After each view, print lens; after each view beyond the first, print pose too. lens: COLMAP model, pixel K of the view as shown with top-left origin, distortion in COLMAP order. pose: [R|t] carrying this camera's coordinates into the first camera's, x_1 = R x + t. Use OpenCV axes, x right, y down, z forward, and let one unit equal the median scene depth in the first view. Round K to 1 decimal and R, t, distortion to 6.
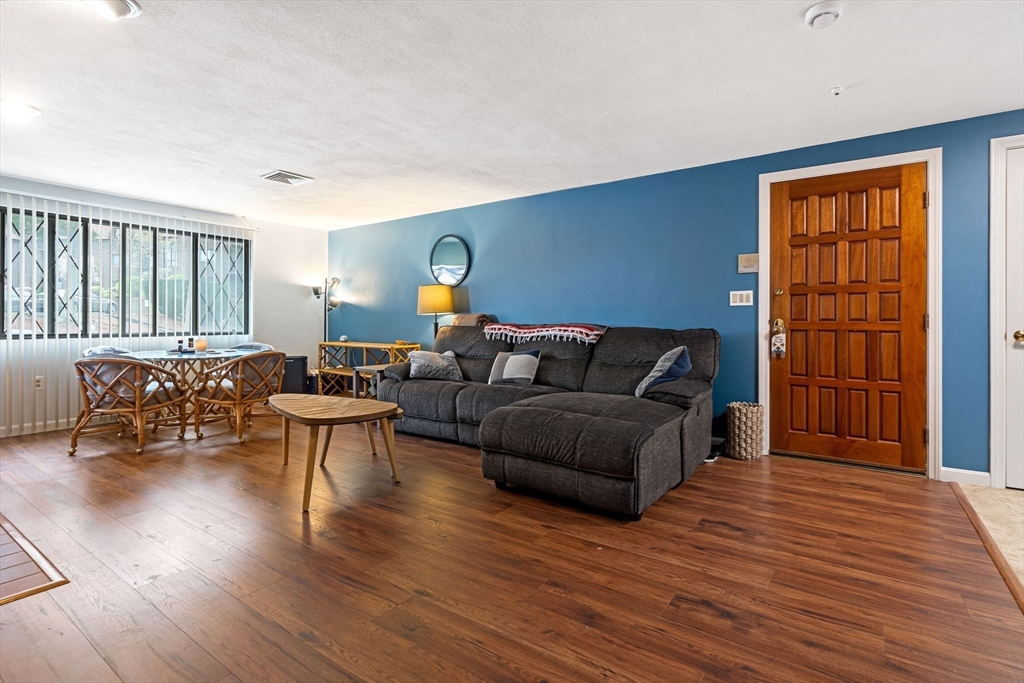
lens RADIAL K [[479.1, 0, 518.5], [0, 479.1, 321.2], [0, 0, 1]] dist [-0.007817, 0.000943]
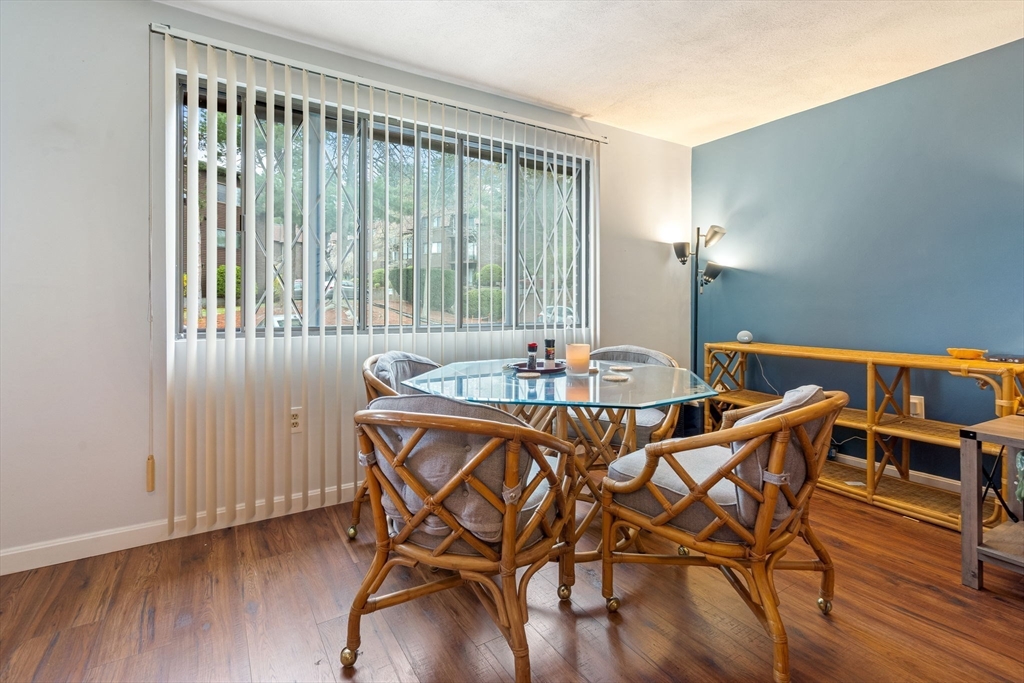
lens RADIAL K [[479.1, 0, 509.8], [0, 479.1, 312.7], [0, 0, 1]] dist [-0.007817, 0.000943]
pose [[0.916468, 0.006401, -0.400057, -0.674250], [-0.000956, 0.999904, 0.013808, 0.005159], [0.400107, -0.012272, 0.916386, 0.709938]]
